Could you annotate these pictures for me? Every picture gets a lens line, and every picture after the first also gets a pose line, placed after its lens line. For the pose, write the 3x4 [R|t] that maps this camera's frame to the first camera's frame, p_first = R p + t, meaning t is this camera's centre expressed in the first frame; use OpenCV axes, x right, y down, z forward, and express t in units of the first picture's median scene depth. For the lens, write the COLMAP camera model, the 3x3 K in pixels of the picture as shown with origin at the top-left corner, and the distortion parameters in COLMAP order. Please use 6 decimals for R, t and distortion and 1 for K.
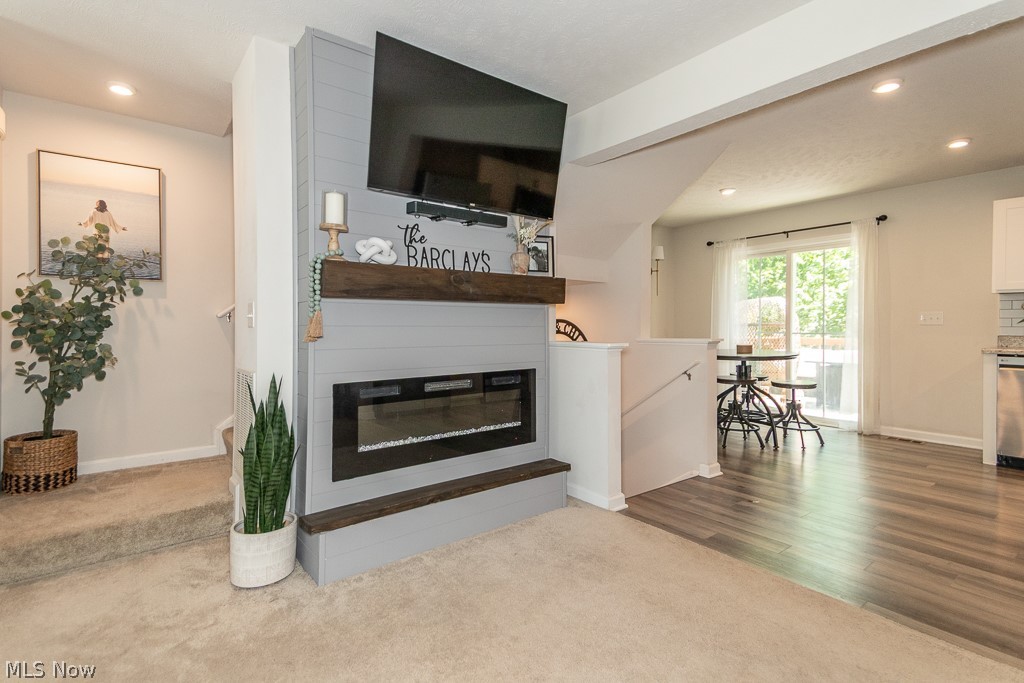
lens RADIAL K [[484.0, 0, 497.1], [0, 484.0, 323.3], [0, 0, 1]] dist [0.058606, -0.015452]
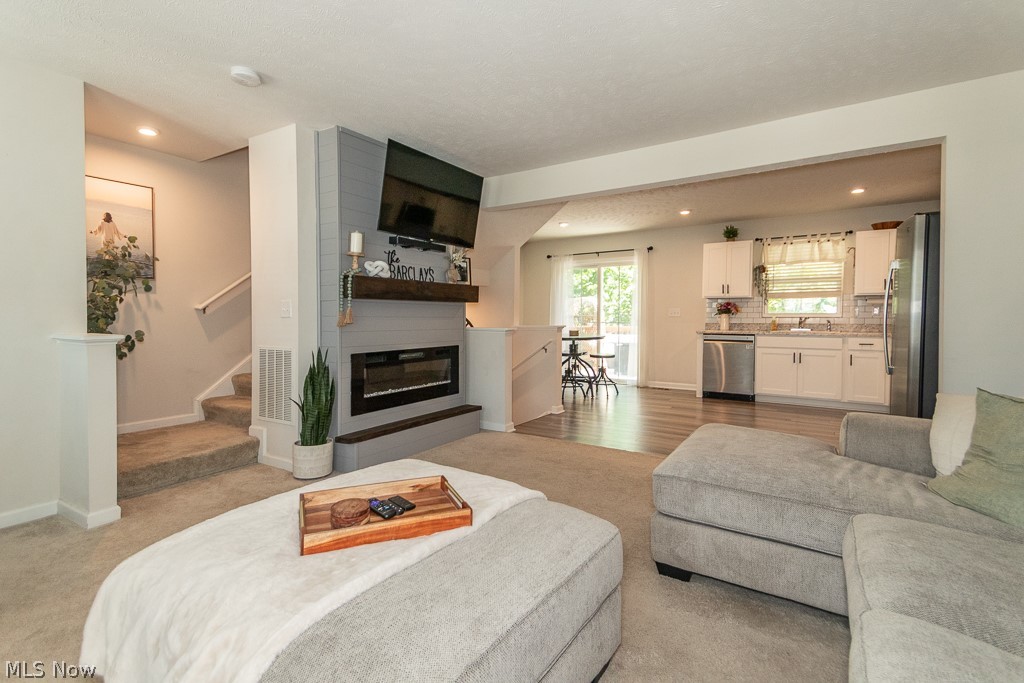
lens RADIAL K [[484.0, 0, 495.1], [0, 484.0, 322.2], [0, 0, 1]] dist [0.058606, -0.015452]
pose [[0.944462, -0.002765, 0.328608, -0.328894], [-0.001872, 0.999903, 0.013792, 0.000767], [-0.328614, -0.013641, 0.944366, -0.491293]]
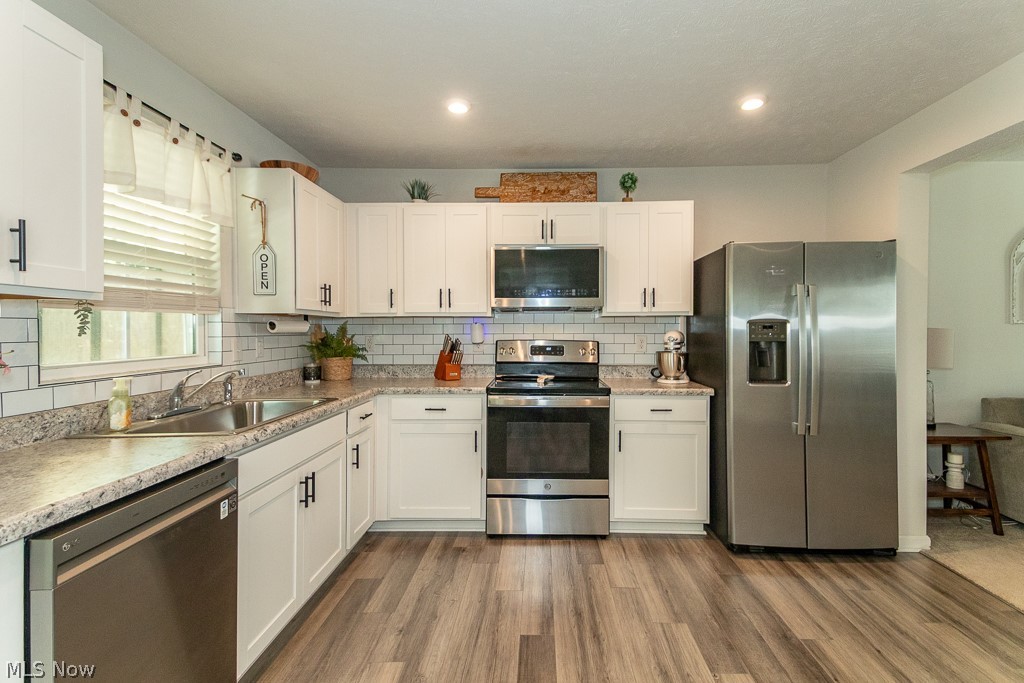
lens RADIAL K [[484.0, 0, 540.3], [0, 484.0, 331.0], [0, 0, 1]] dist [0.058606, -0.015452]
pose [[-0.805197, 0.001798, 0.593004, 0.871793], [0.004704, 0.999983, 0.003355, -0.052656], [-0.592988, 0.005491, -0.805192, 1.439908]]
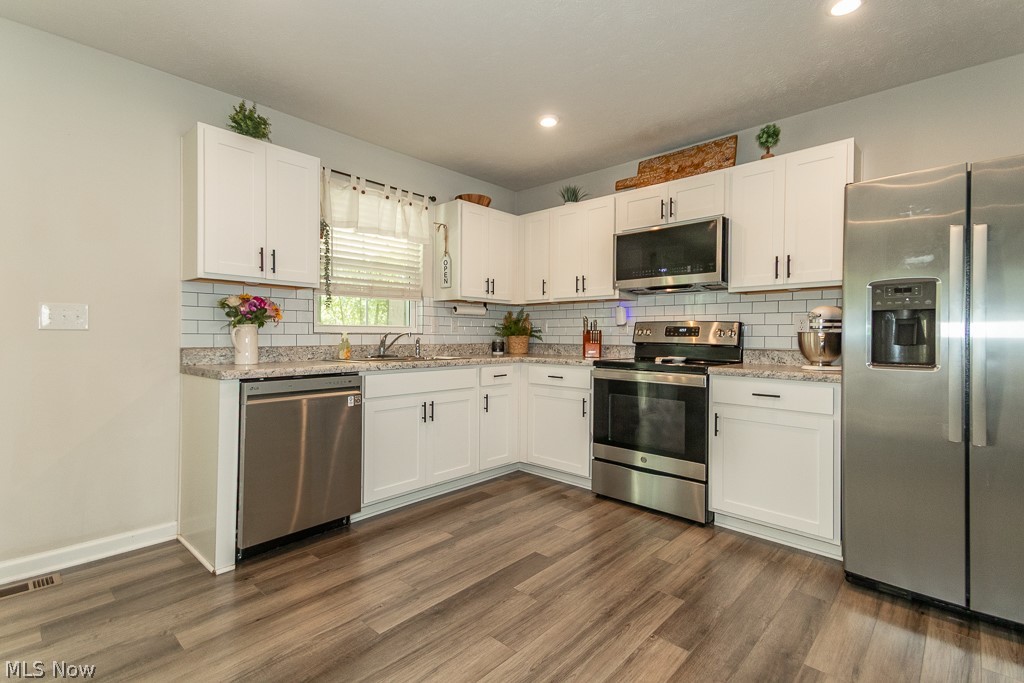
lens RADIAL K [[484.0, 0, 509.7], [0, 484.0, 332.8], [0, 0, 1]] dist [0.058606, -0.015452]
pose [[-0.193446, 0.007458, 0.981083, 0.487989], [-0.003826, 0.999958, -0.008356, 0.014676], [-0.981103, -0.005370, -0.193410, 1.095024]]
